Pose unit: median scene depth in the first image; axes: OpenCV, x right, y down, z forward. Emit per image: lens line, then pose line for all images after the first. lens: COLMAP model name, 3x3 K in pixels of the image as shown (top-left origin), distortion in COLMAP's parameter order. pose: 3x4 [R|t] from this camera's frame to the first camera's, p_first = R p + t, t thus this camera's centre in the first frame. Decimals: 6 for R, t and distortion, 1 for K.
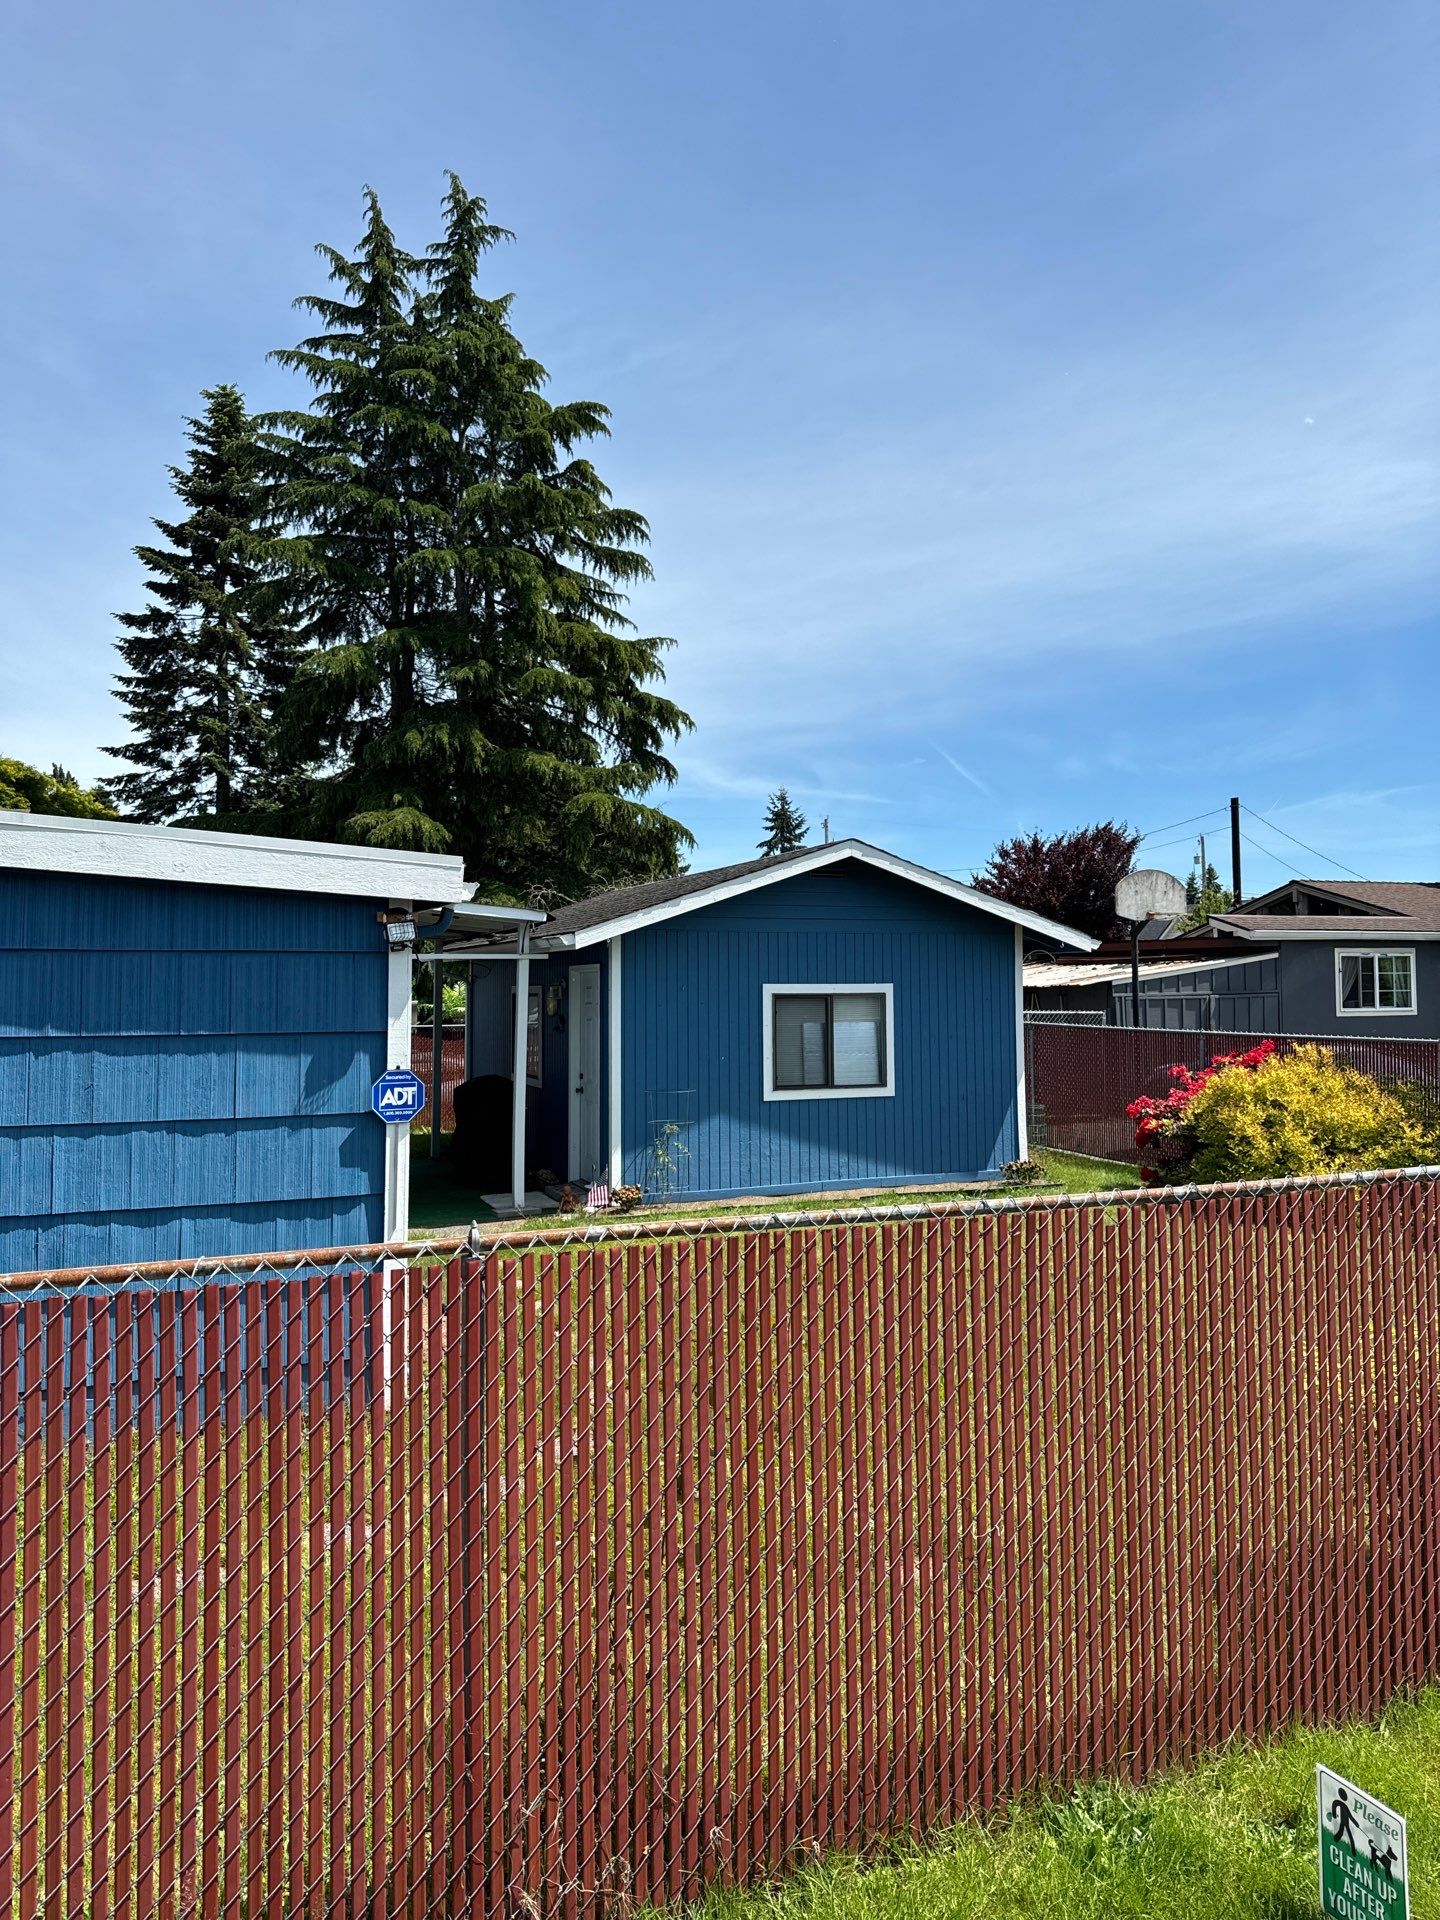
lens RADIAL K [[1369.3, 0, 720.0], [0, 1369.3, 960.0], [0, 0, 1]] dist [0.060484, -0.000680]
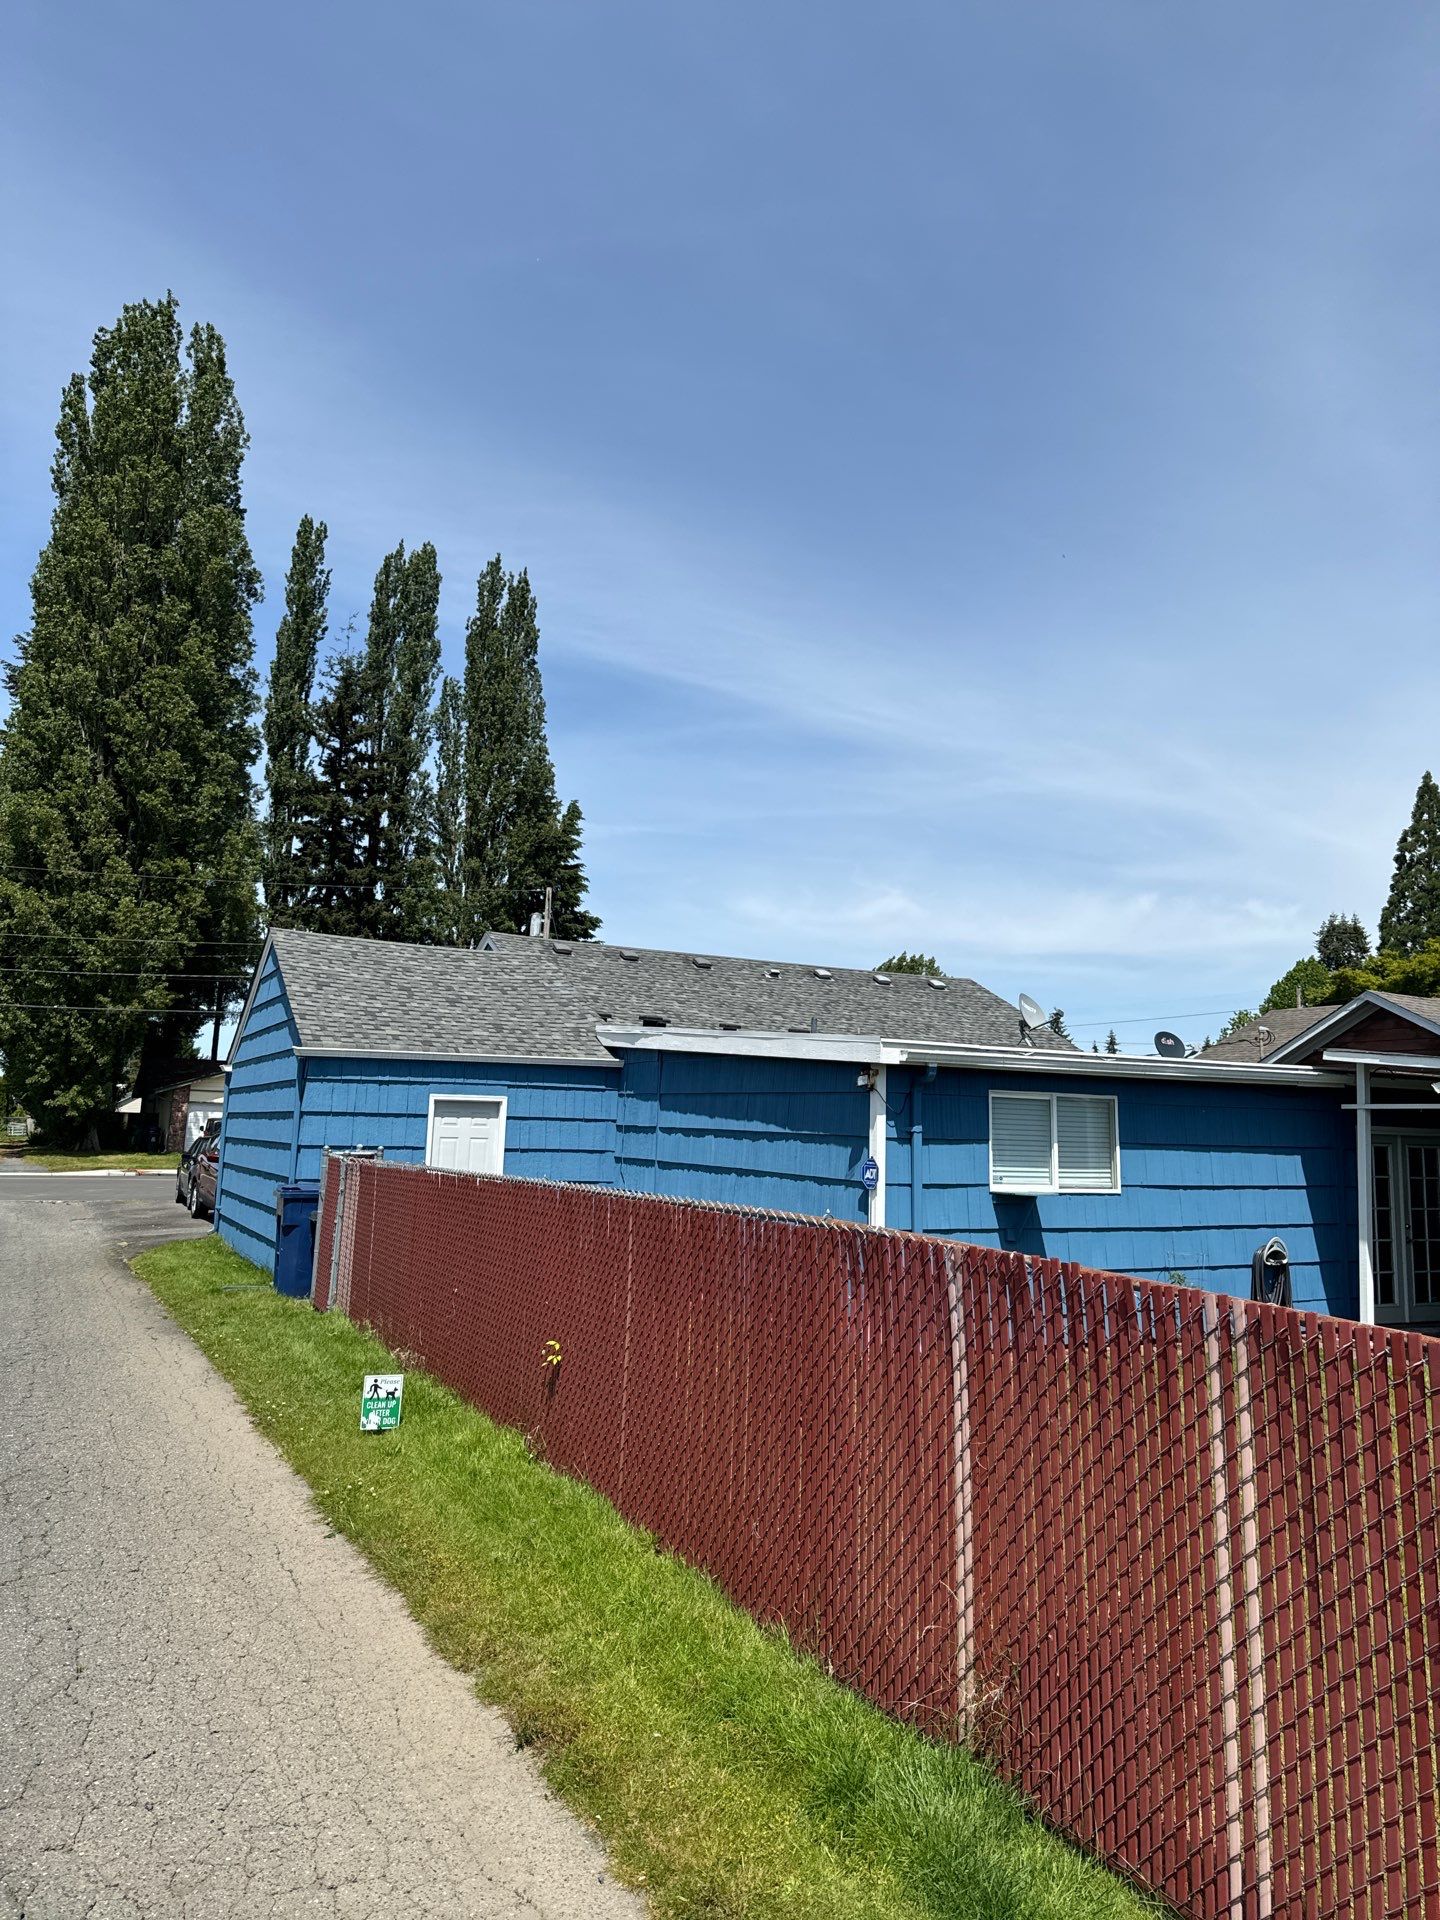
lens RADIAL K [[1369.3, 0, 720.0], [0, 1369.3, 960.0], [0, 0, 1]] dist [0.060484, -0.000680]
pose [[0.104672, -0.108610, -0.988558, 1.583084], [-0.010403, 0.993845, -0.110292, 0.022723], [0.994452, 0.021829, 0.102897, 0.631008]]
